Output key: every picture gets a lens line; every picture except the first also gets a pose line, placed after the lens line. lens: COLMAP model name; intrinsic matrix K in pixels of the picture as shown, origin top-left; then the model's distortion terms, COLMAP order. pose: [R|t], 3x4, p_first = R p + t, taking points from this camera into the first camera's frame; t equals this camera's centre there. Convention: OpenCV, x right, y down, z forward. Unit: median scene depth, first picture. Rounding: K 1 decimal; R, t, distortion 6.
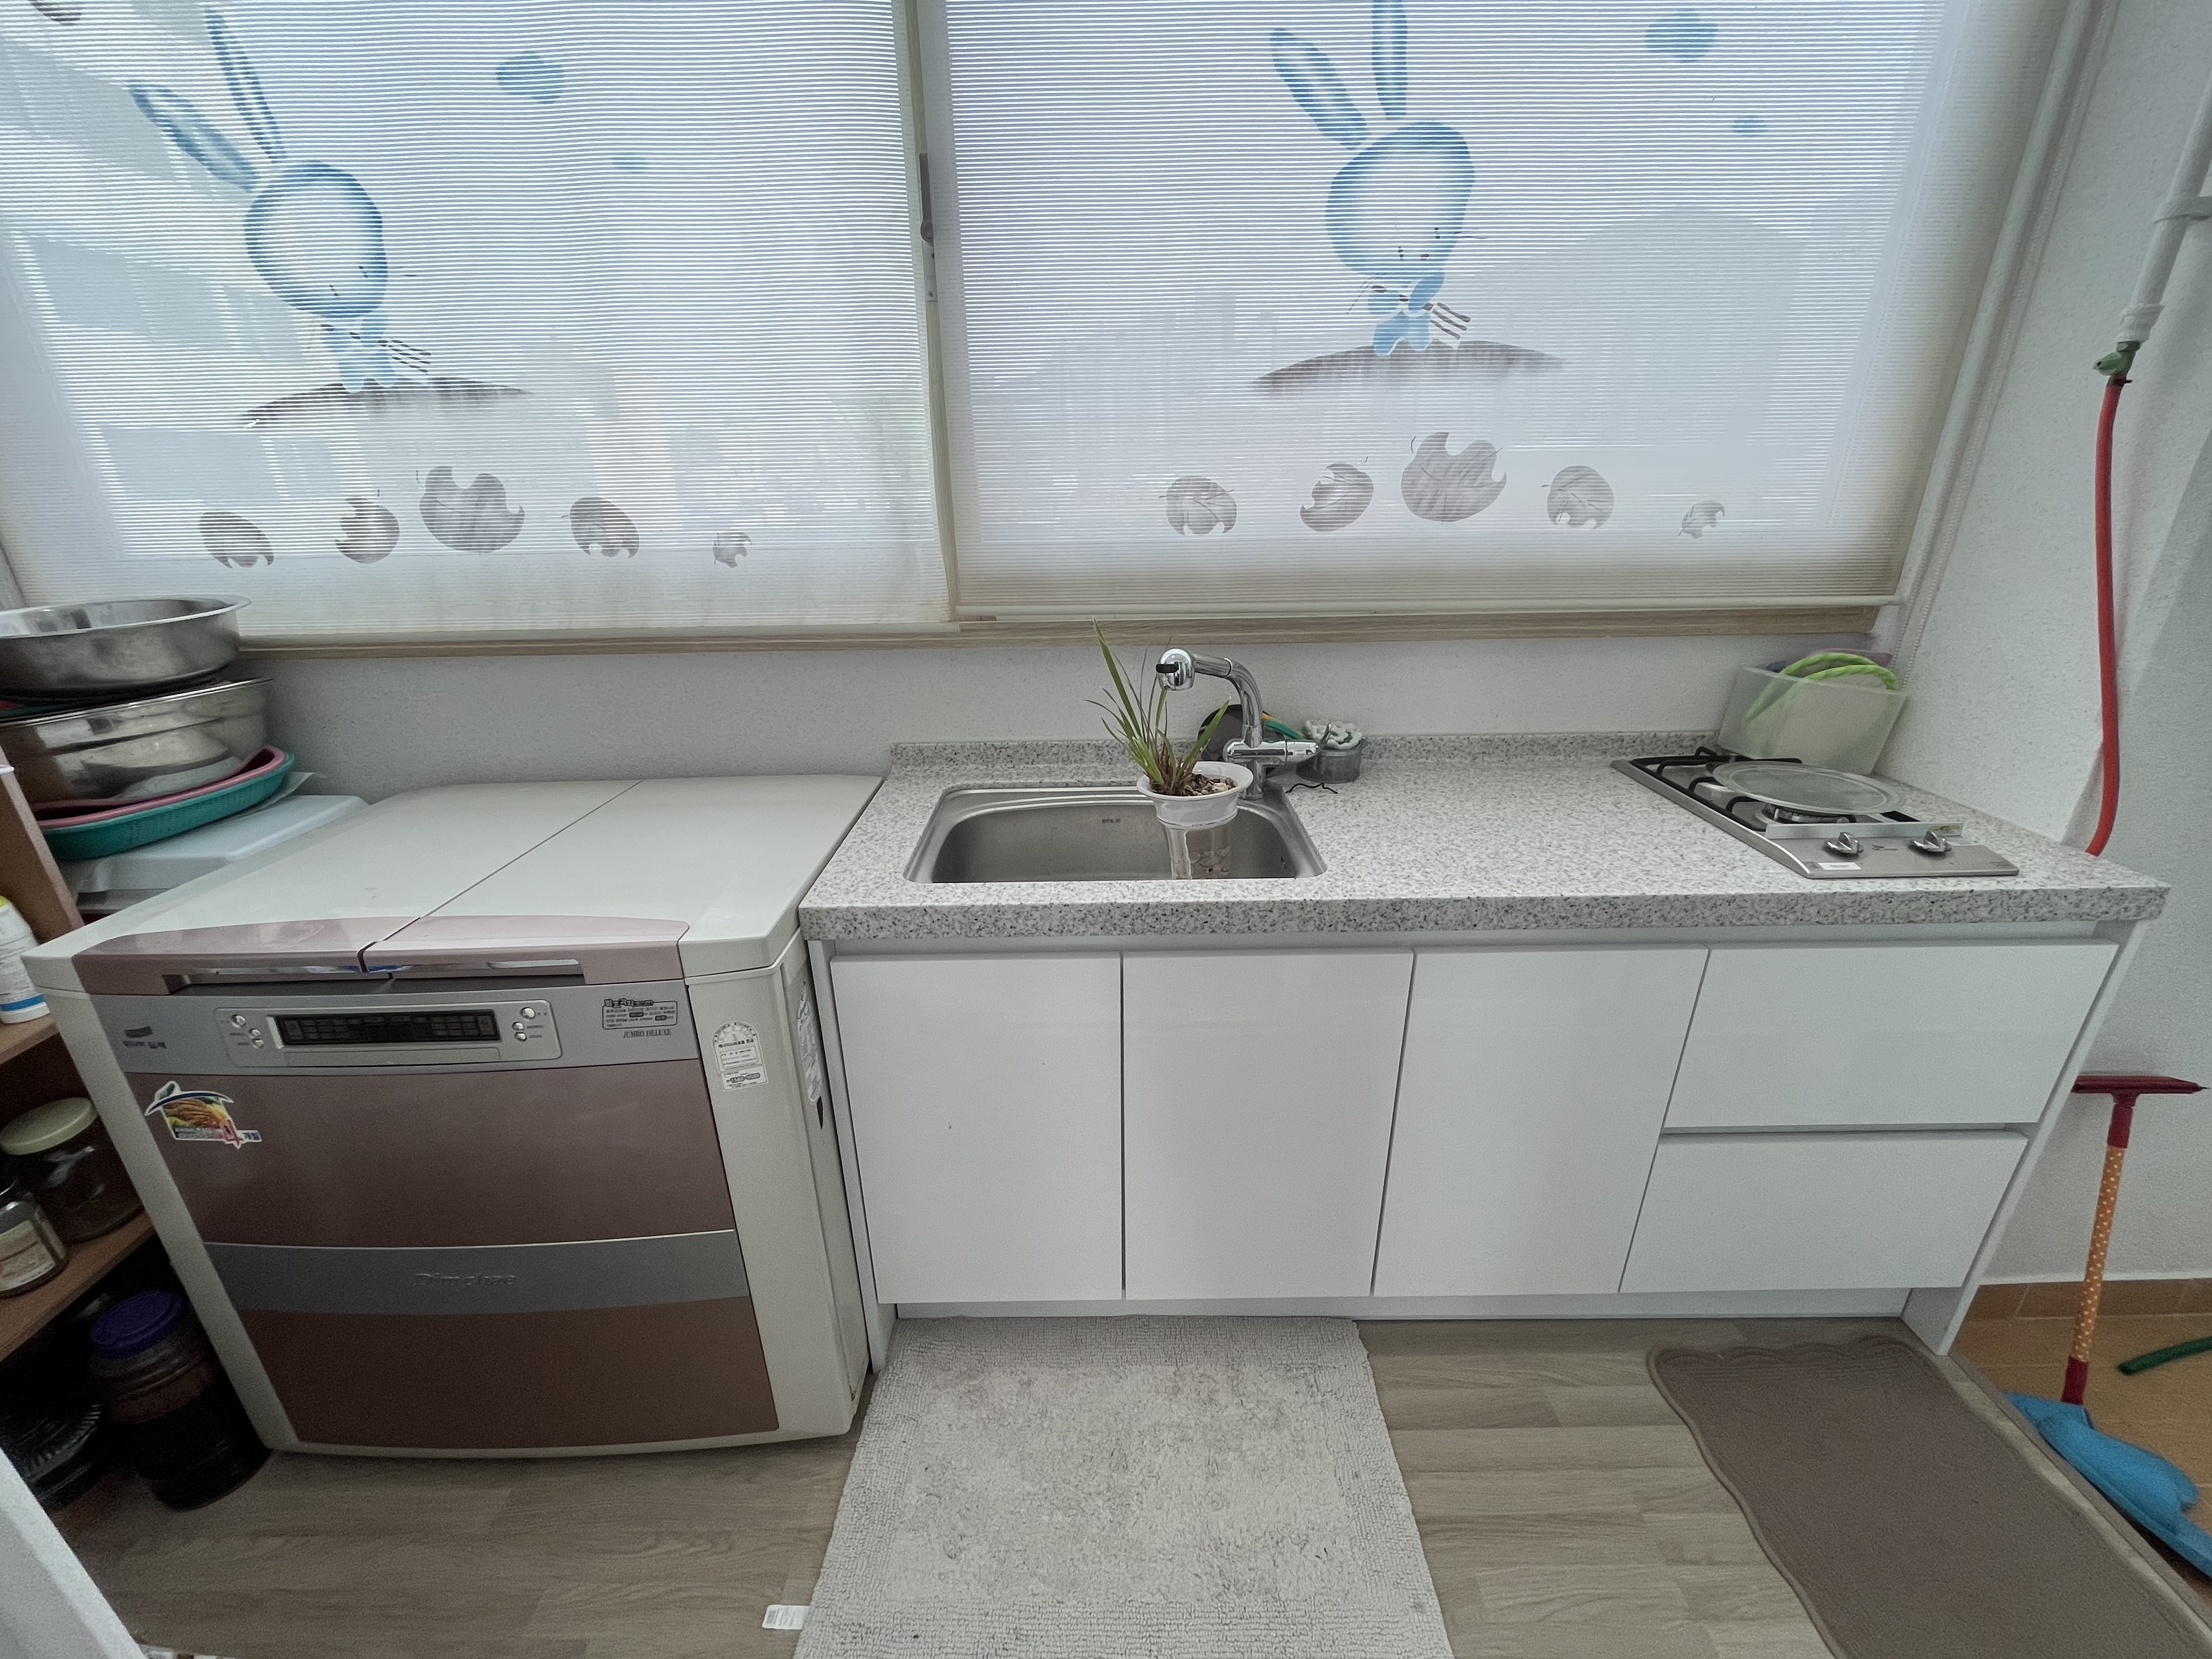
lens RADIAL K [[897.5, 0, 1107.8], [0, 897.5, 833.7], [0, 0, 1]] dist [-0.000930, -0.001051]
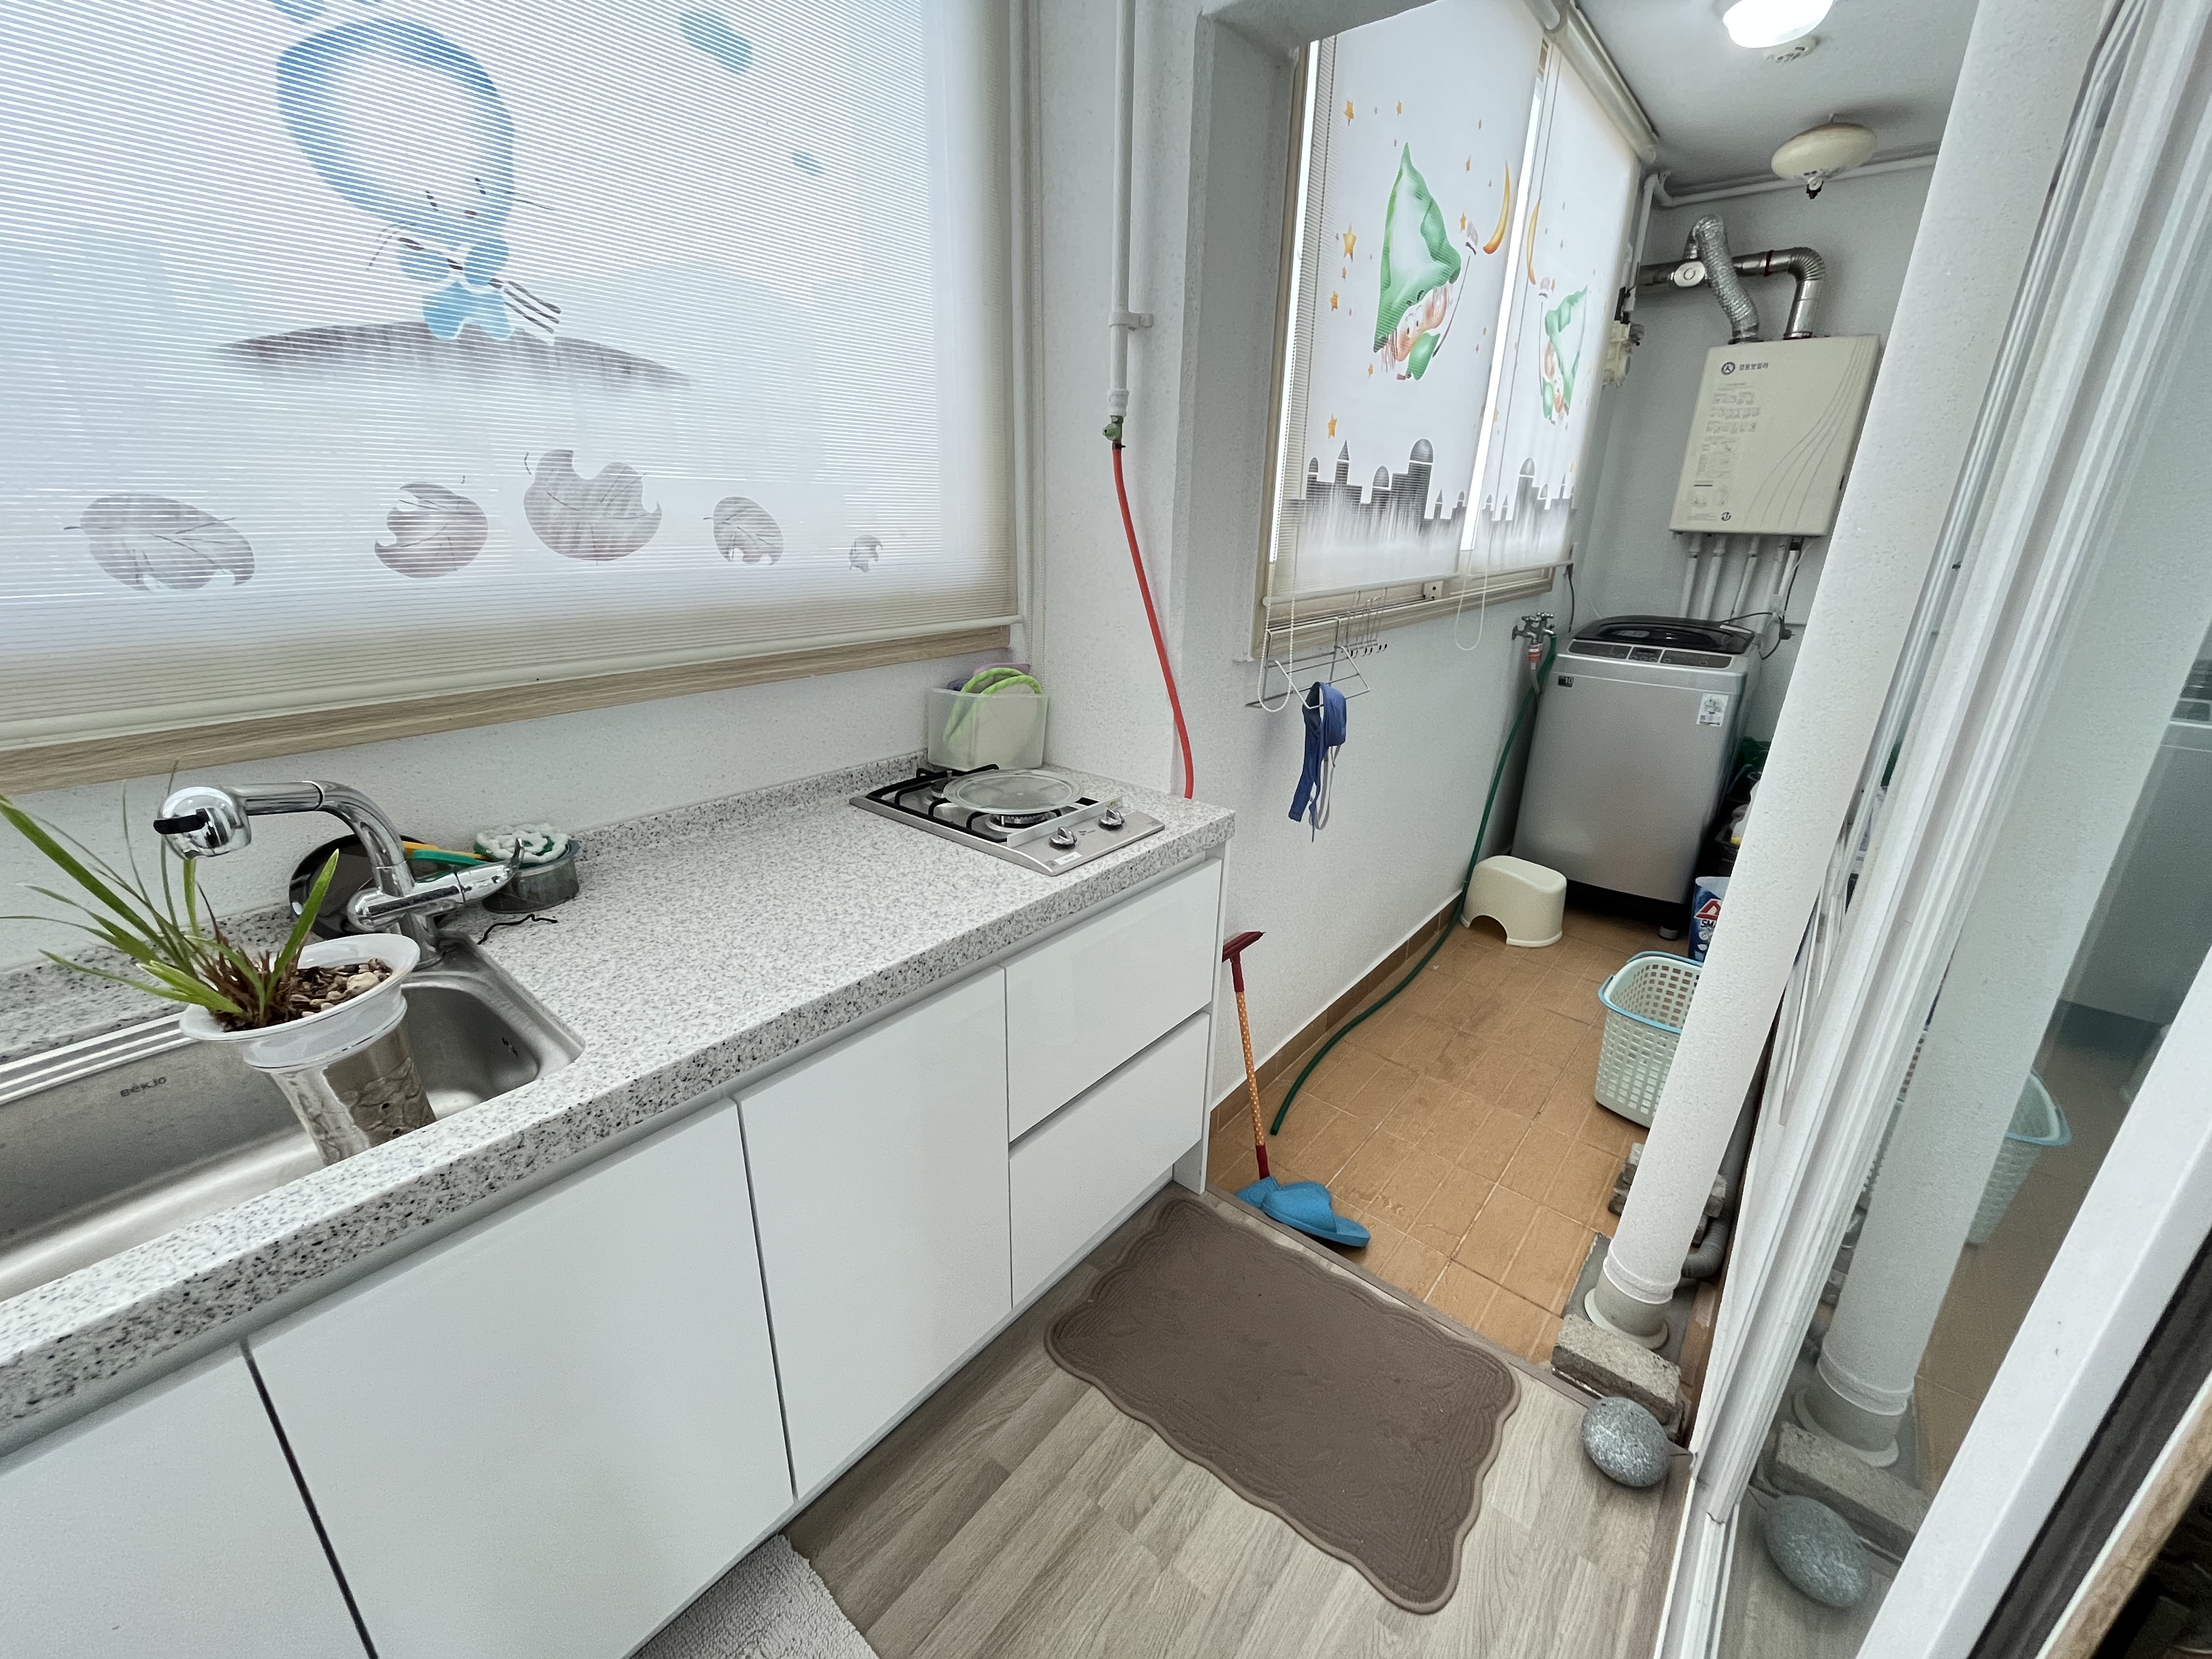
lens RADIAL K [[897.5, 0, 1100.5], [0, 897.5, 834.7], [0, 0, 1]] dist [-0.000930, -0.001051]
pose [[0.649236, -0.238281, 0.722298, 0.029921], [0.256780, 0.962570, 0.086738, -0.071234], [-0.715930, 0.129158, 0.686121, 0.170982]]
